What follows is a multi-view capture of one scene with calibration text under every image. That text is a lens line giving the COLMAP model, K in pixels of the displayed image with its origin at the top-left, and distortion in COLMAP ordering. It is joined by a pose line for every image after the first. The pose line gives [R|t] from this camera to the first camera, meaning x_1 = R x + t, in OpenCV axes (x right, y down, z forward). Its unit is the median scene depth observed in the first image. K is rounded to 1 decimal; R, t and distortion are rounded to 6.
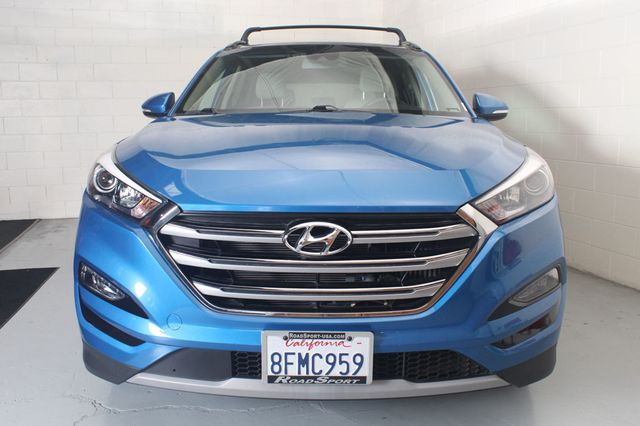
lens RADIAL K [[550.8, 0, 320.0], [0, 550.8, 213.0], [0, 0, 1]] dist [-0.170990, 0.146329]
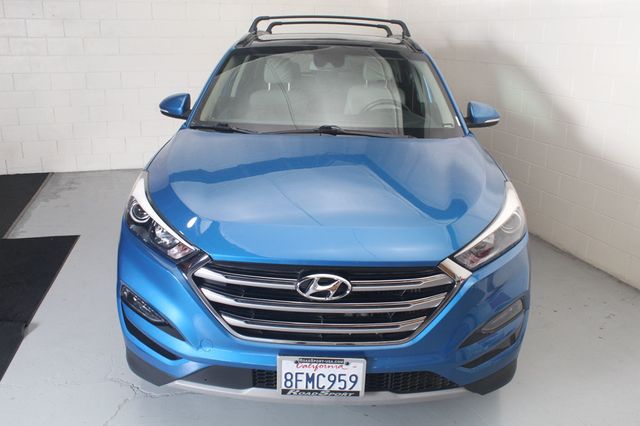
lens RADIAL K [[550.8, 0, 320.0], [0, 550.8, 213.0], [0, 0, 1]] dist [-0.170990, 0.146329]
pose [[0.999782, 0.020596, 0.003285, -0.019275], [-0.020853, 0.990203, 0.138070, -0.278197], [-0.000410, -0.138109, 0.990417, -0.190895]]
